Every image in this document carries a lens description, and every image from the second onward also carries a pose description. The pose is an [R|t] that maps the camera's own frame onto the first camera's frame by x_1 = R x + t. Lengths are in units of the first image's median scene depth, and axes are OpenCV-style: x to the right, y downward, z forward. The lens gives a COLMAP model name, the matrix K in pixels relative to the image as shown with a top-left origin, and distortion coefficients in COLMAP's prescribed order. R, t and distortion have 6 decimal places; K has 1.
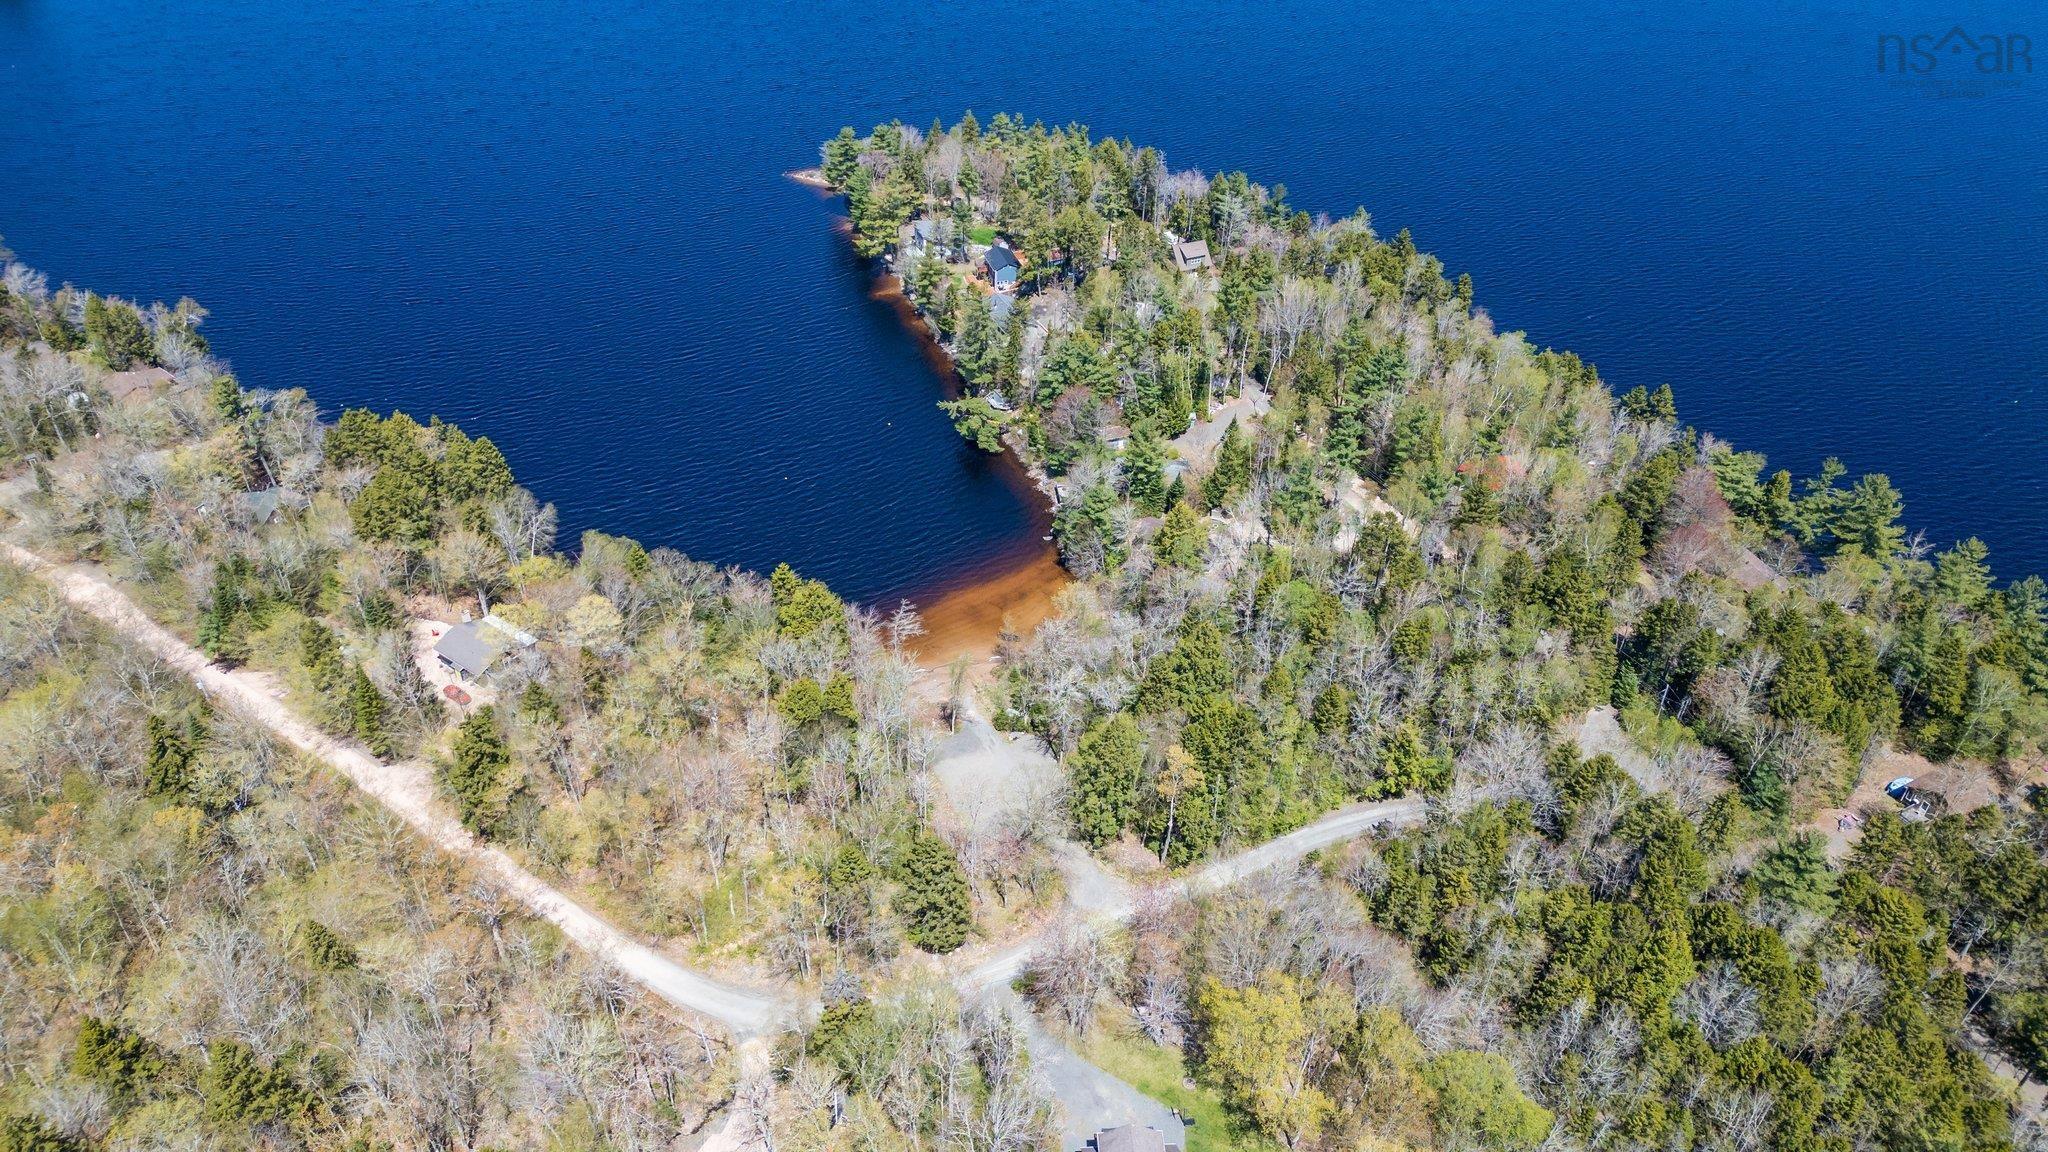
lens RADIAL K [[1431.0, 0, 1013.4], [0, 1431.0, 579.5], [0, 0, 1]] dist [0.078063, -0.075460]
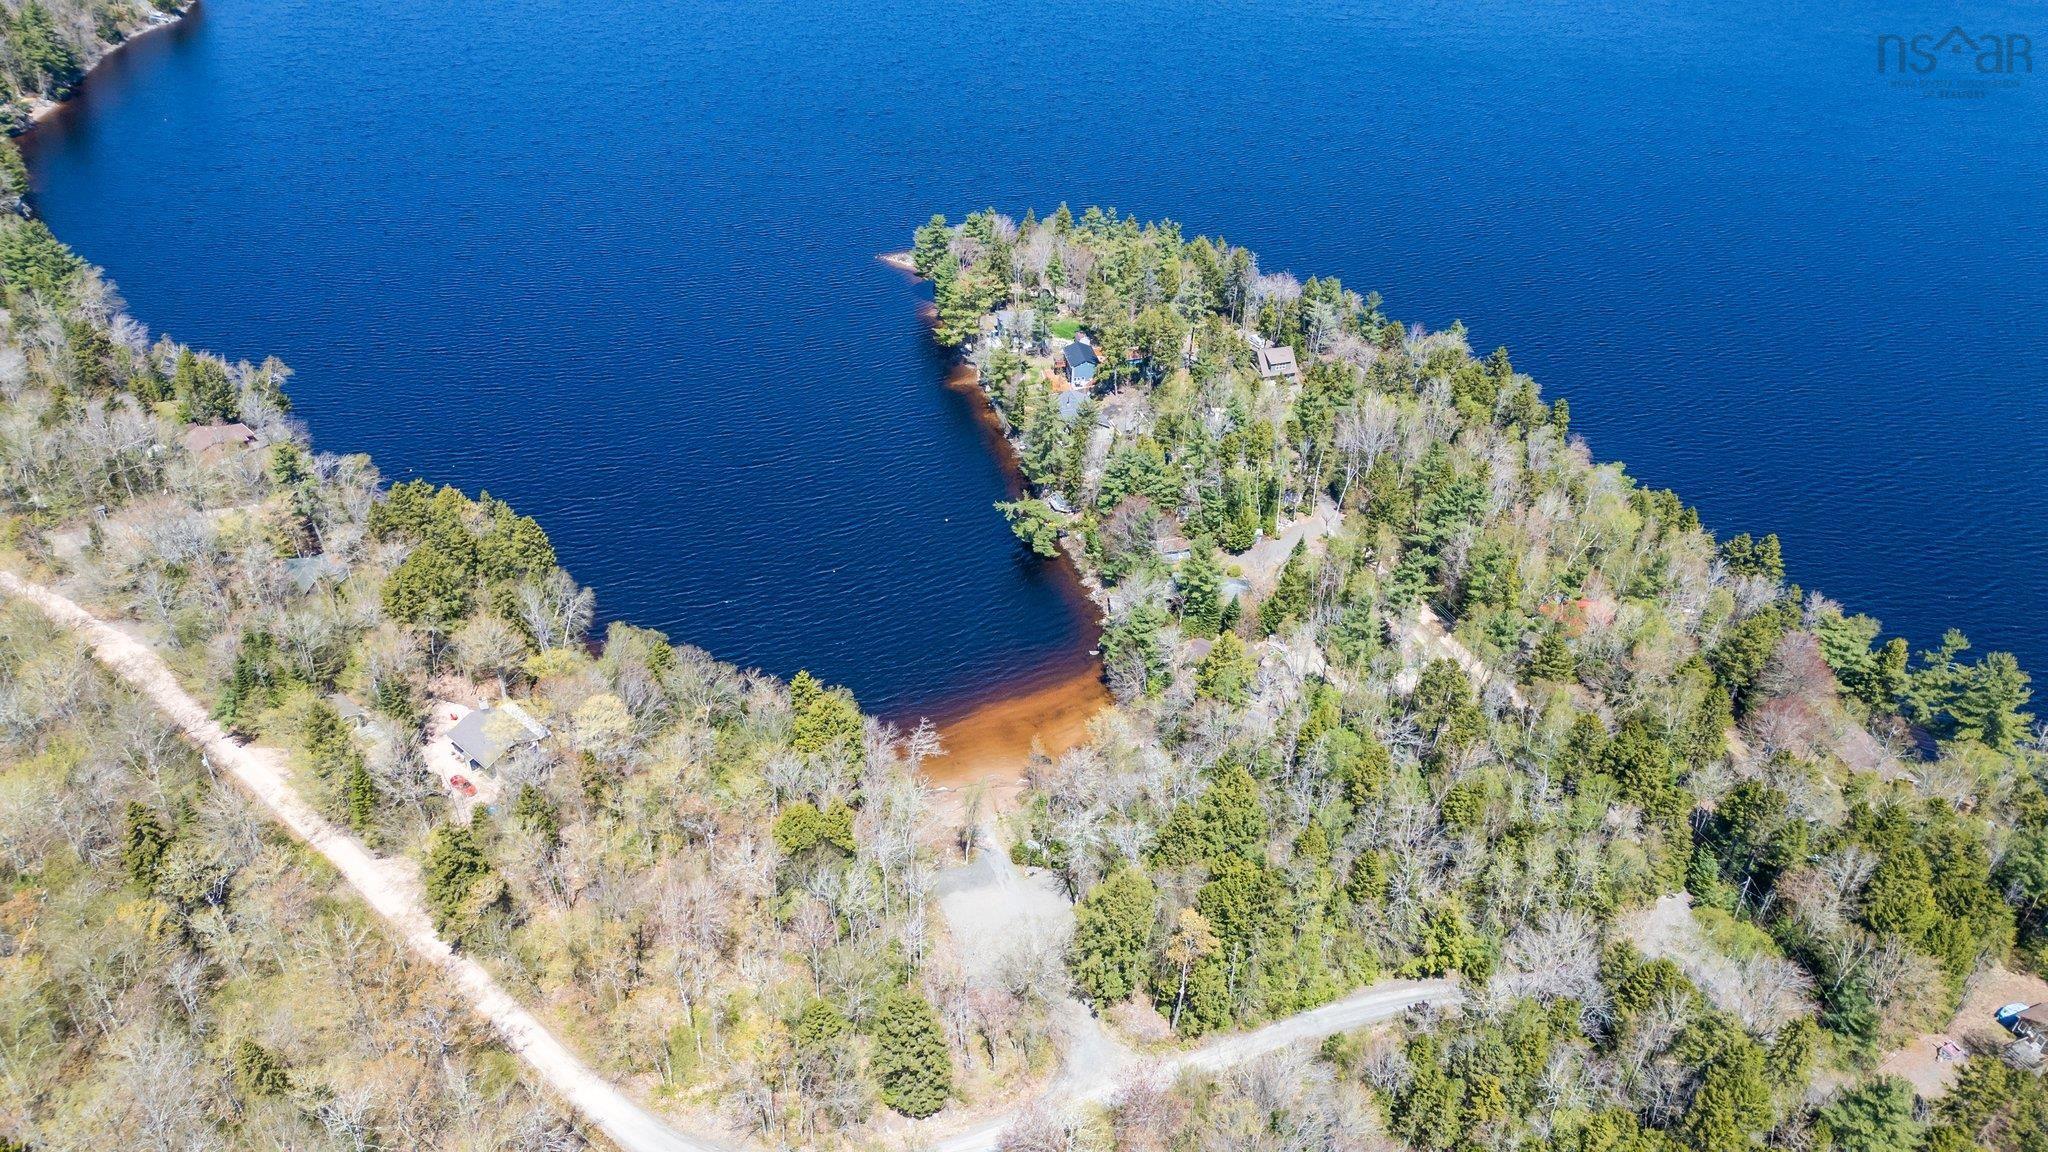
lens RADIAL K [[1431.0, 0, 1012.3], [0, 1431.0, 572.2], [0, 0, 1]] dist [0.078063, -0.075460]
pose [[0.994751, 0.063589, -0.080164, 0.045896], [-0.067355, 0.996706, -0.045181, -0.038497], [0.077027, 0.050344, 0.995757, 0.041687]]
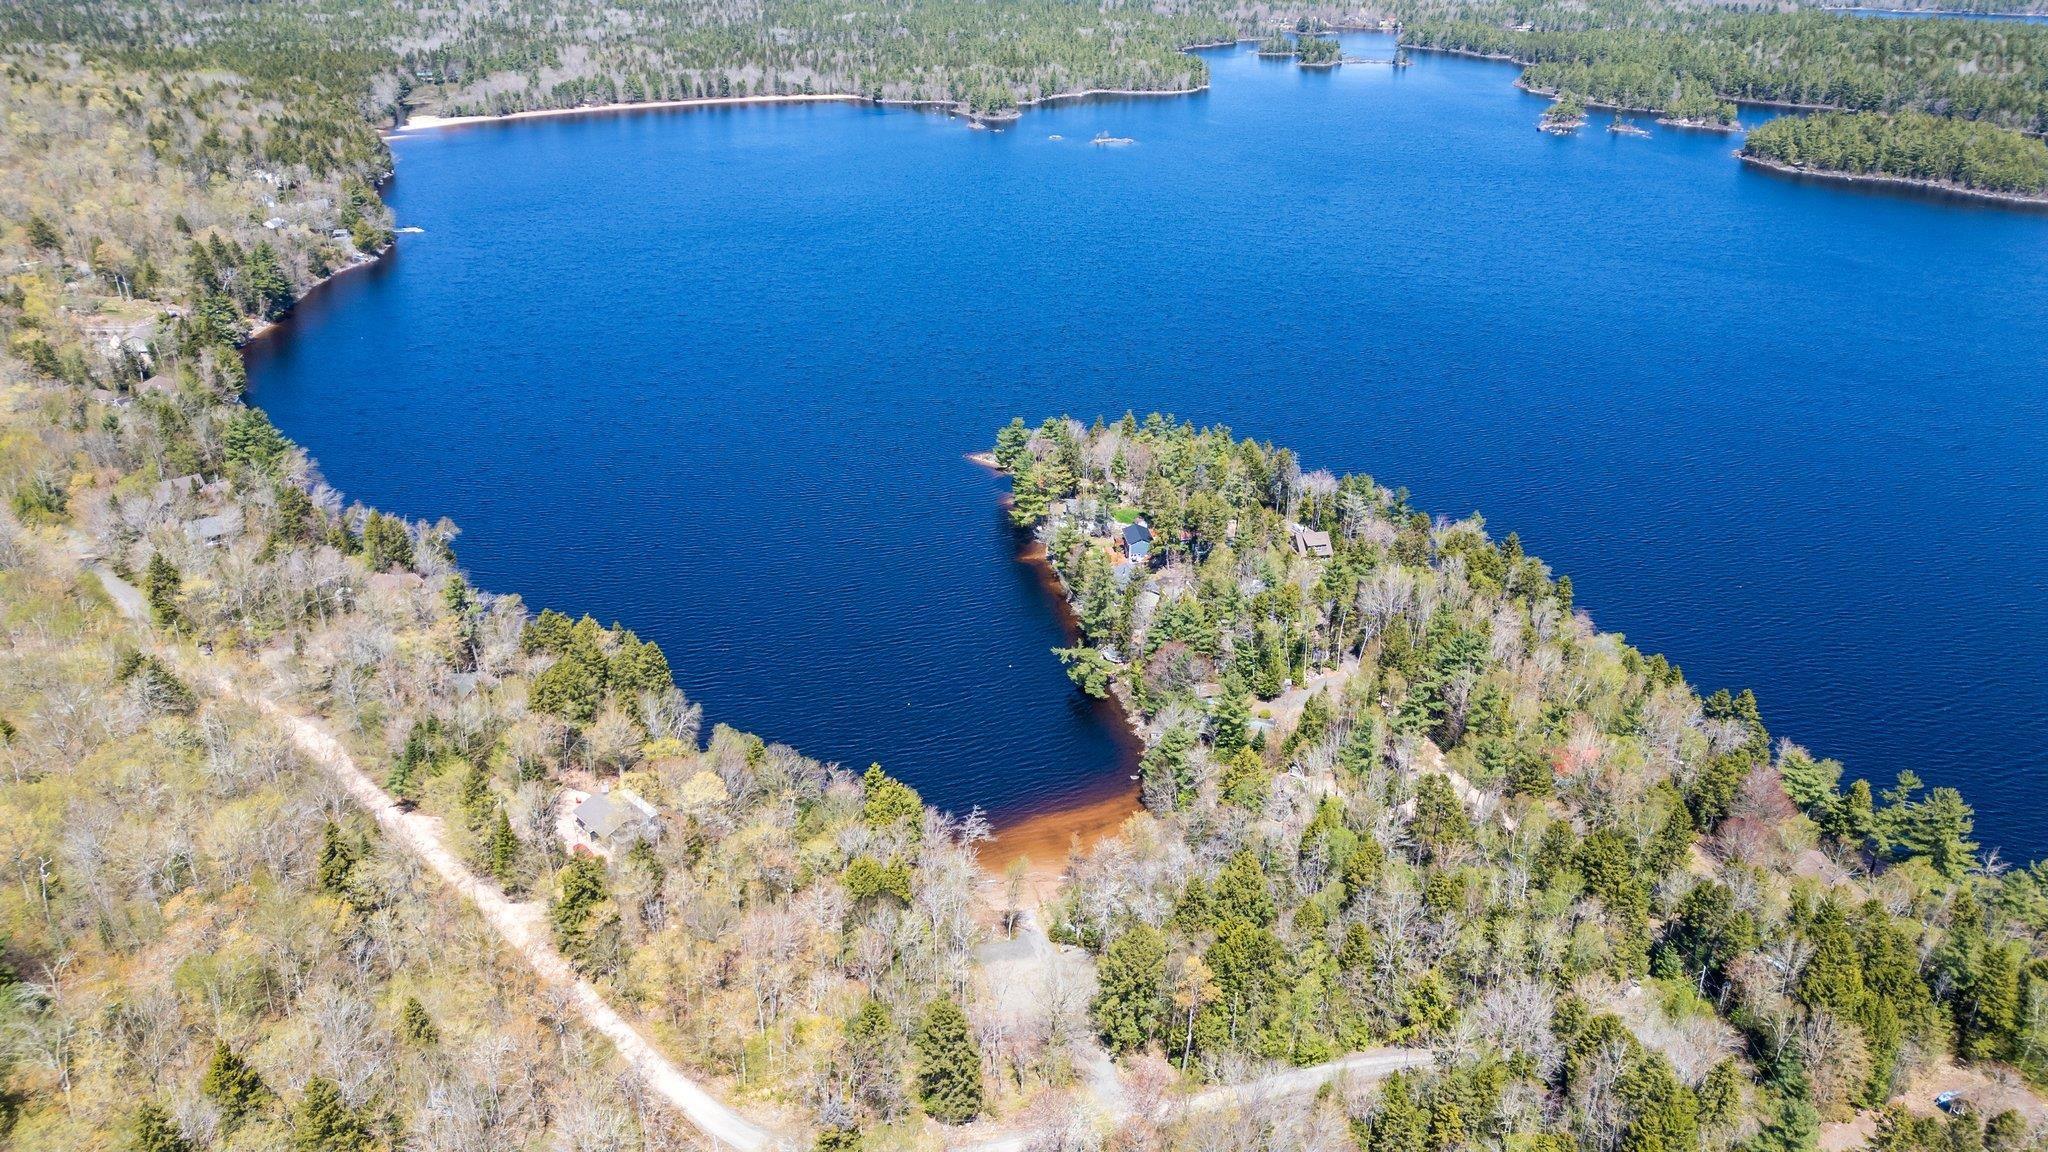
lens RADIAL K [[1431.0, 0, 1015.2], [0, 1431.0, 567.1], [0, 0, 1]] dist [0.078063, -0.075460]
pose [[0.985505, 0.072746, -0.153256, 0.095408], [-0.104110, 0.972615, -0.207801, 0.053621], [0.133942, 0.220744, 0.966091, -0.093770]]
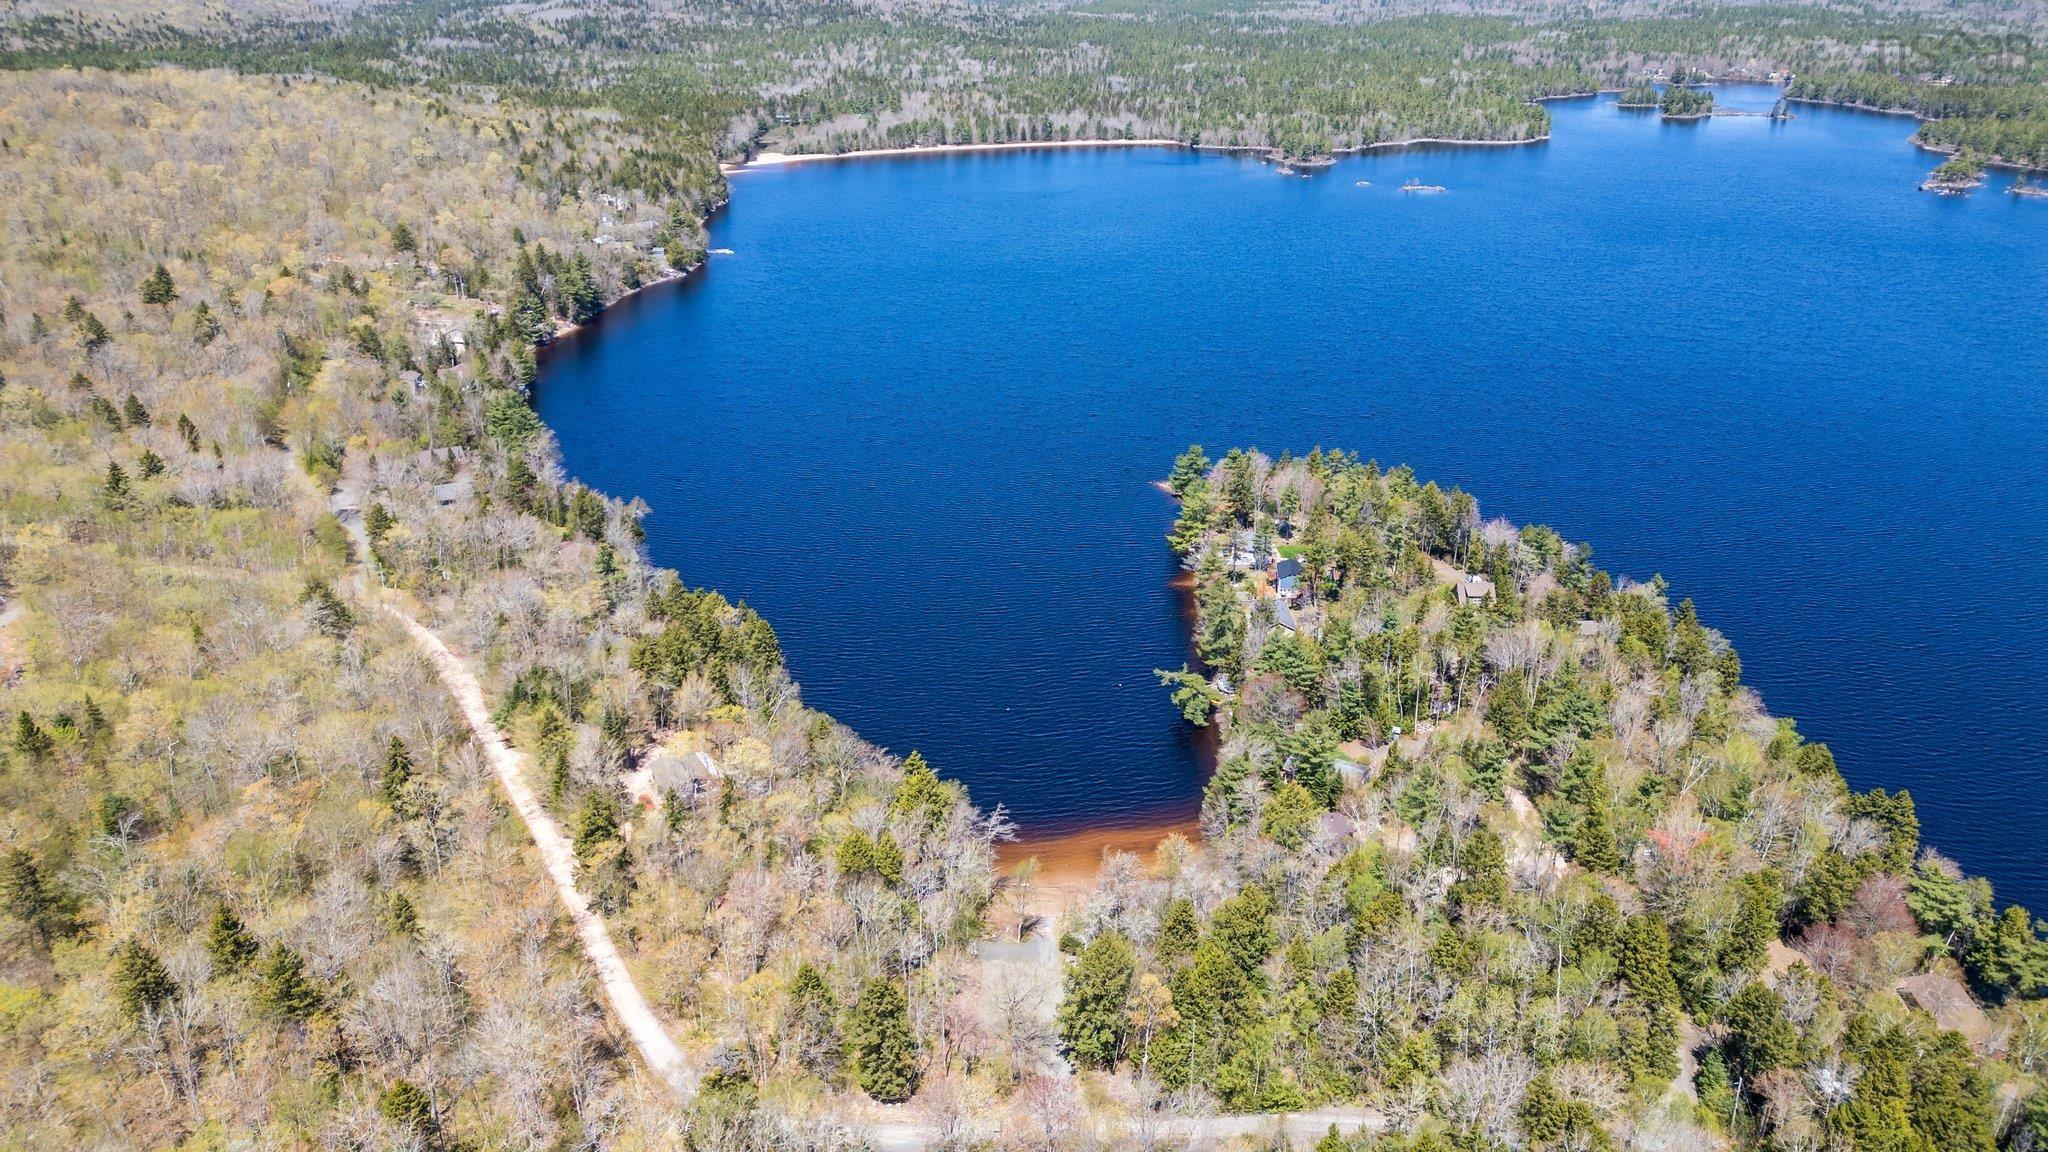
lens RADIAL K [[1431.0, 0, 1019.6], [0, 1431.0, 553.4], [0, 0, 1]] dist [0.078063, -0.075460]
pose [[0.914741, 0.147334, -0.376220, 0.285389], [-0.238671, 0.948363, -0.208910, 0.051079], [0.326013, 0.280891, 0.902671, -0.048129]]
